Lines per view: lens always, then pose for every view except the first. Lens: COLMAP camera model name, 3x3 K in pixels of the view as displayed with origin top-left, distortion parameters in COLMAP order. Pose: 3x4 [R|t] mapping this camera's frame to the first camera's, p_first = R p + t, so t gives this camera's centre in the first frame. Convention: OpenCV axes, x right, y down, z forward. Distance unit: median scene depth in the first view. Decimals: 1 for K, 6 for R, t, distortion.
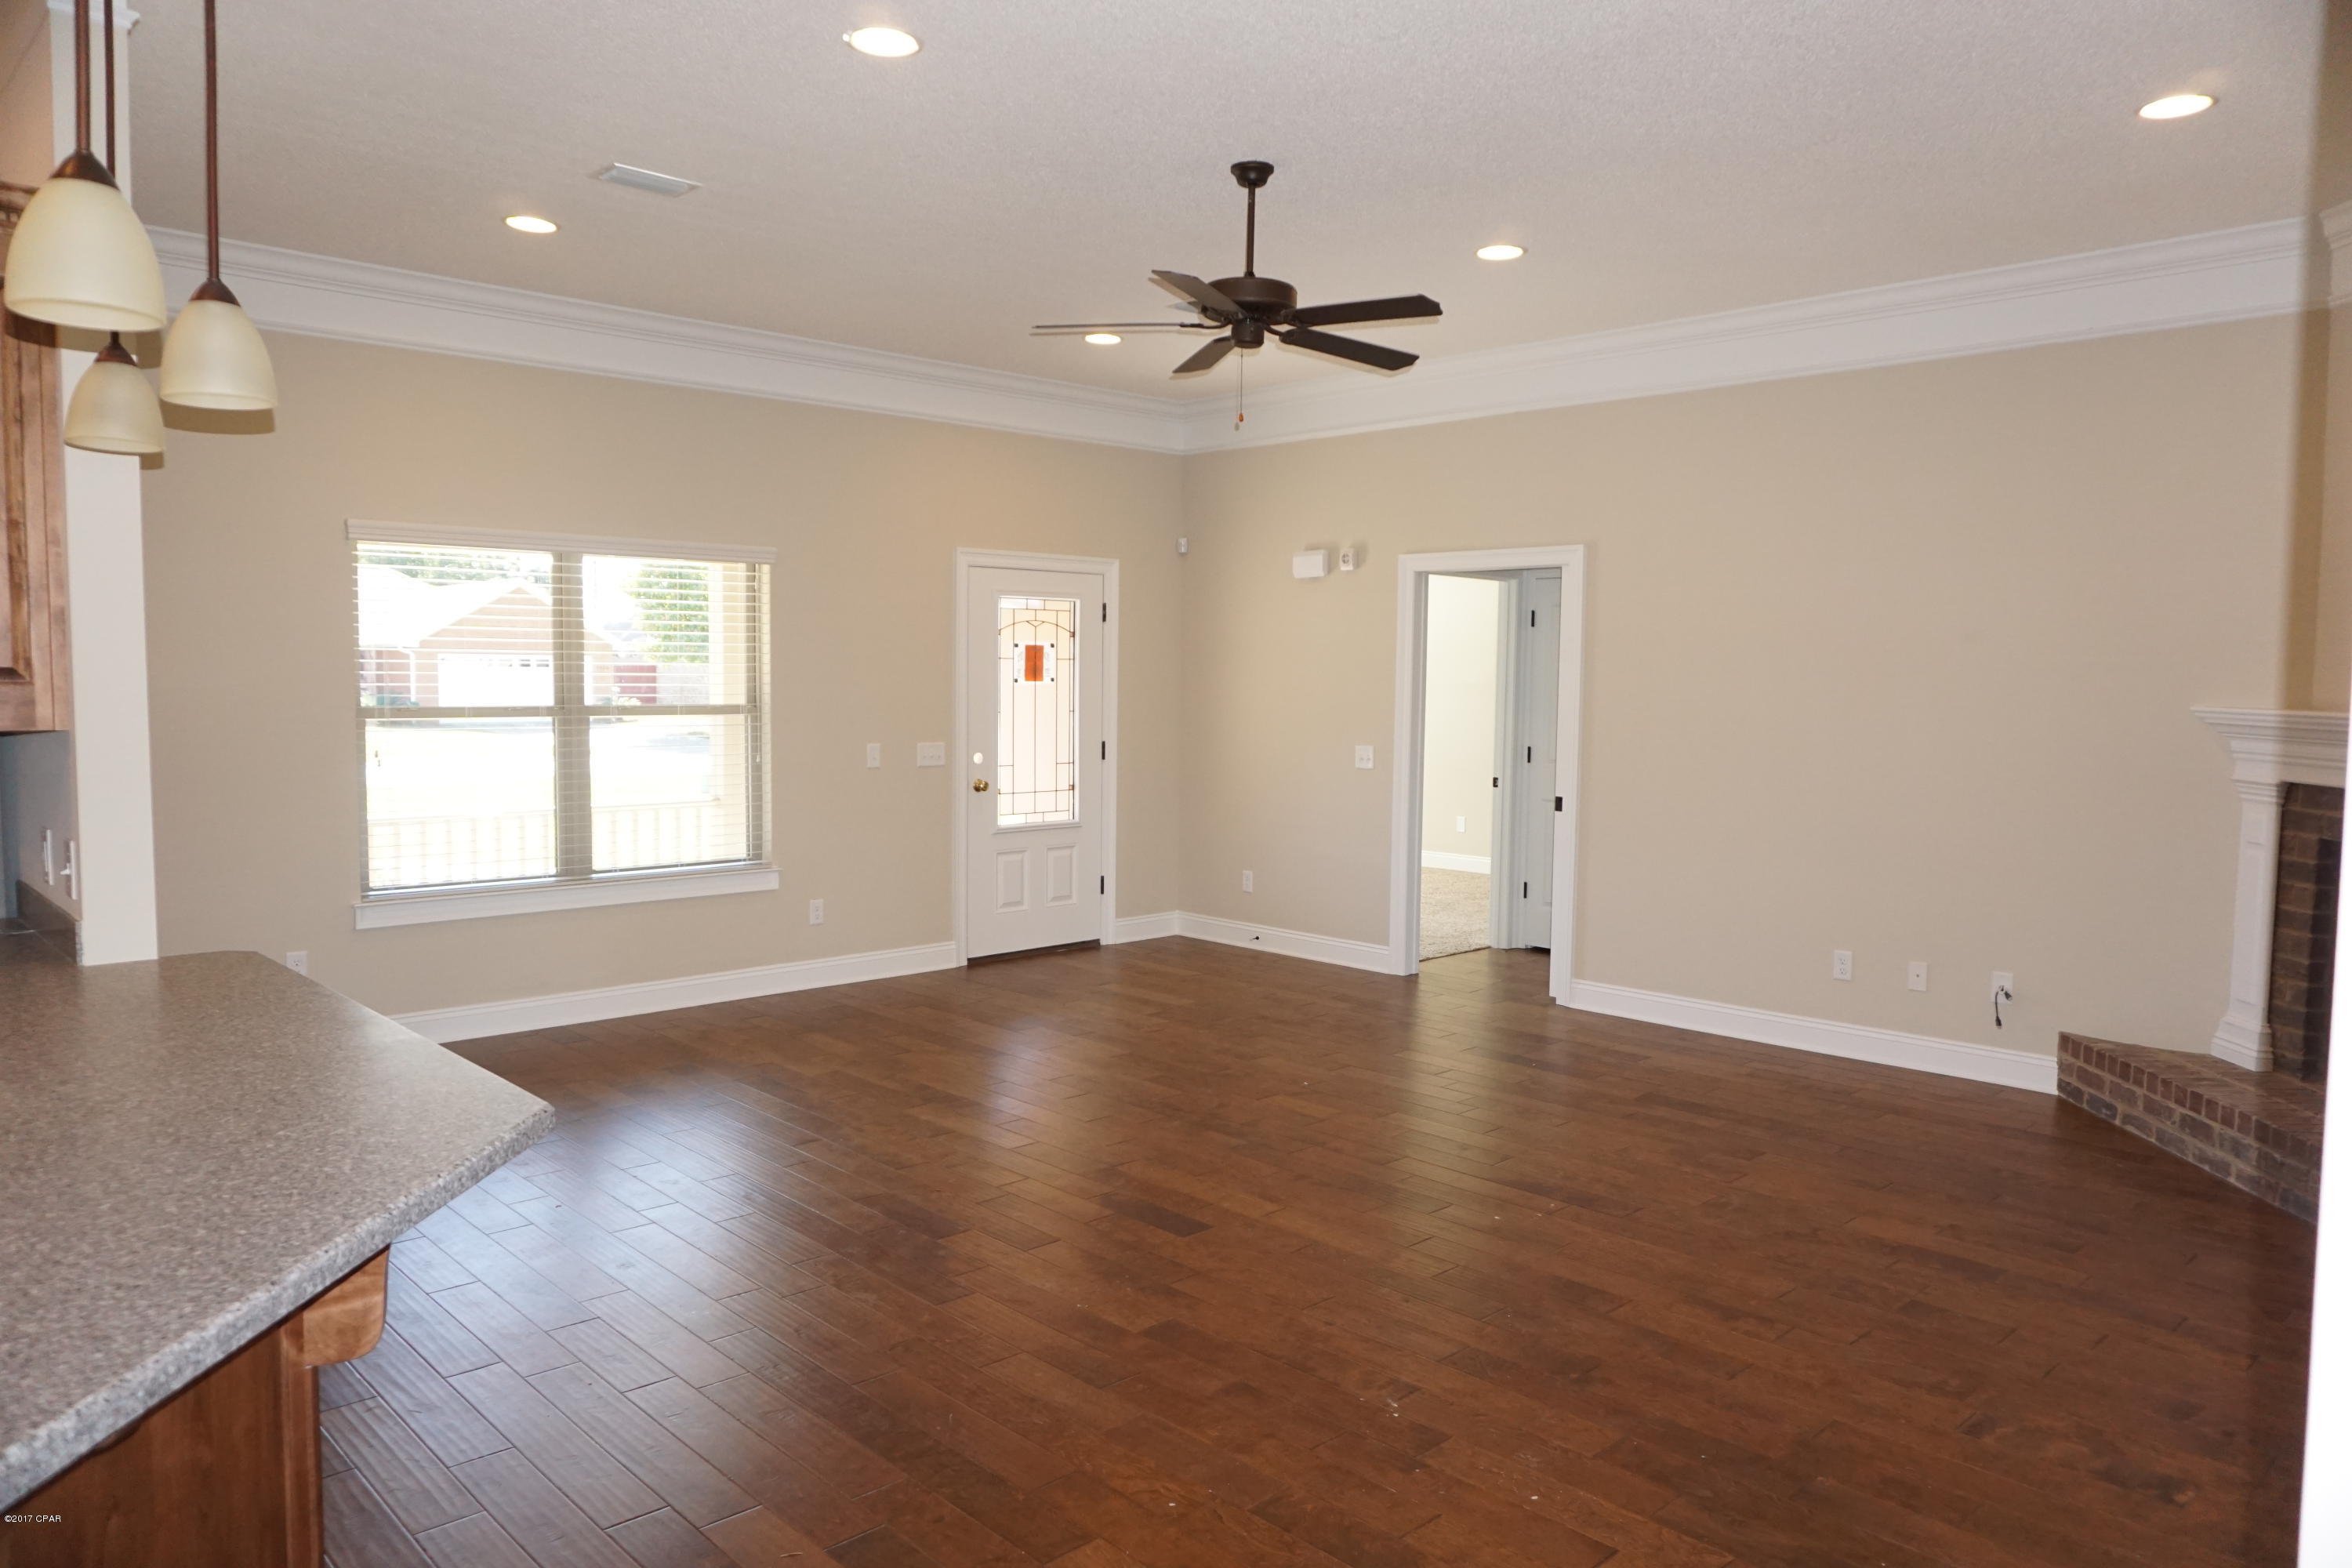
lens RADIAL K [[1580.0, 0, 1176.0], [0, 1580.0, 784.0], [0, 0, 1]] dist [-0.046854, 0.035476]
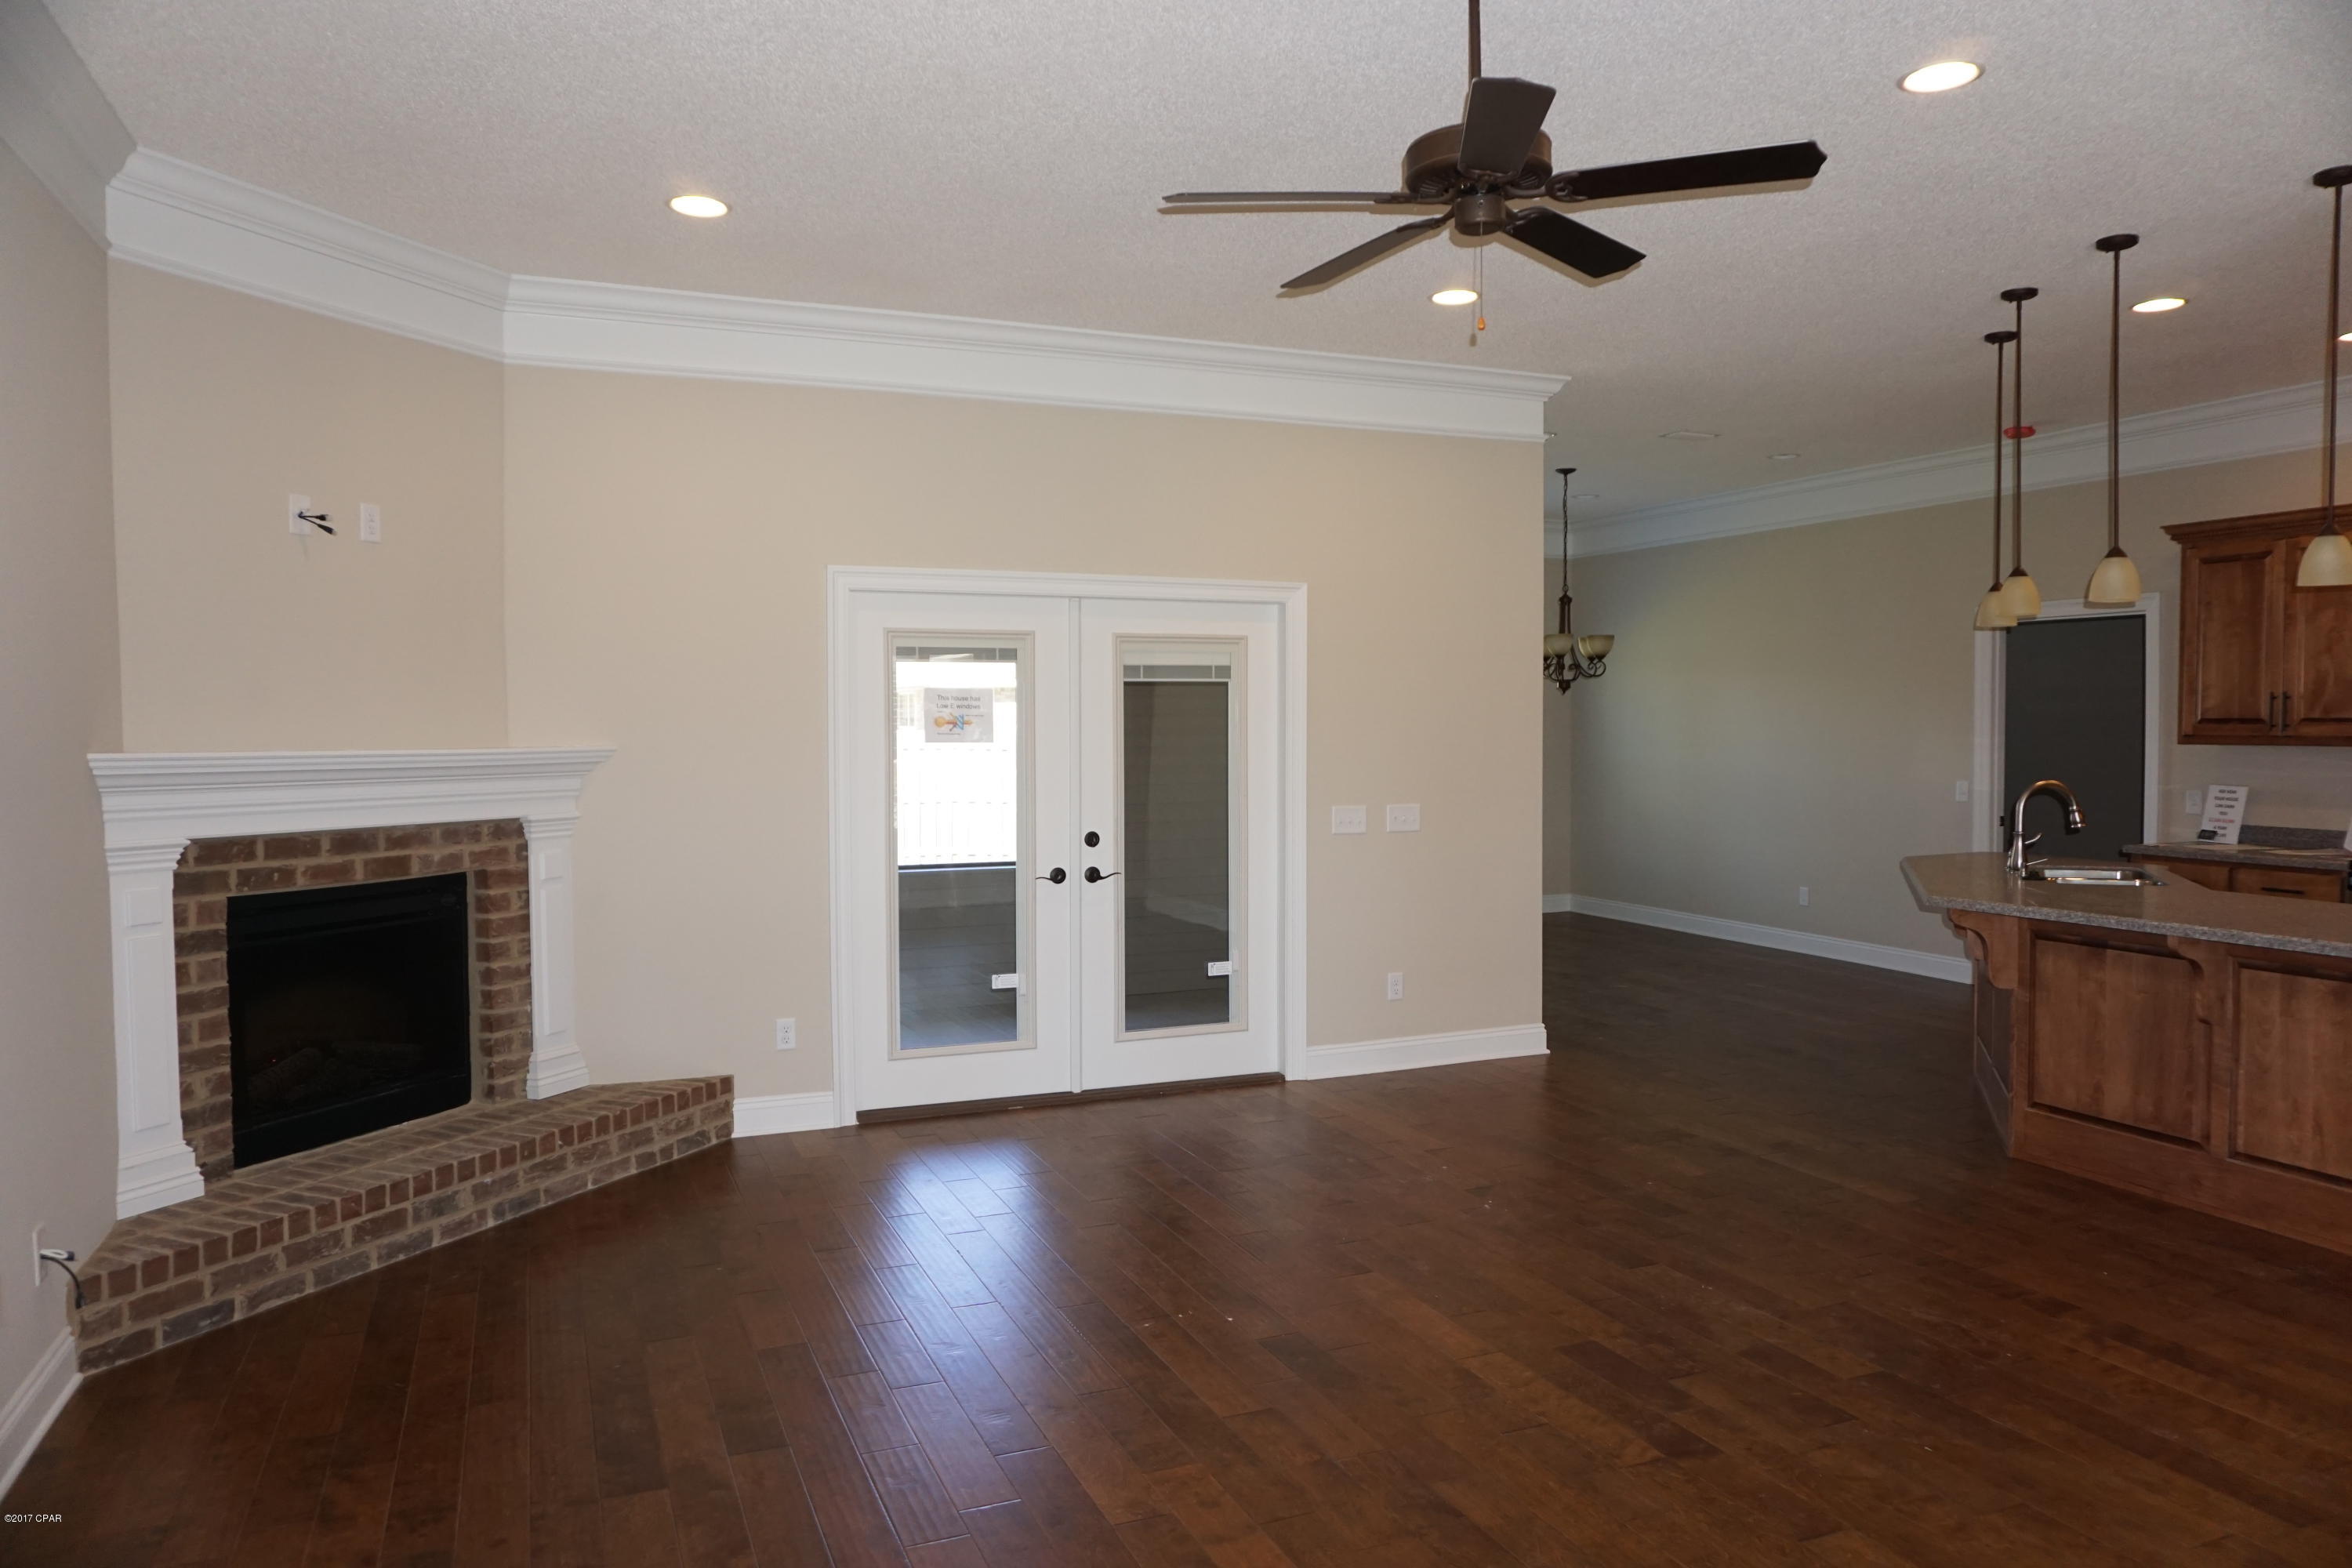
lens RADIAL K [[1580.0, 0, 1176.0], [0, 1580.0, 784.0], [0, 0, 1]] dist [-0.046854, 0.035476]
pose [[-0.933184, -0.021434, 0.358760, -0.083621], [0.018748, 0.993958, 0.108152, -0.126518], [-0.358910, 0.107652, -0.927143, 1.805782]]
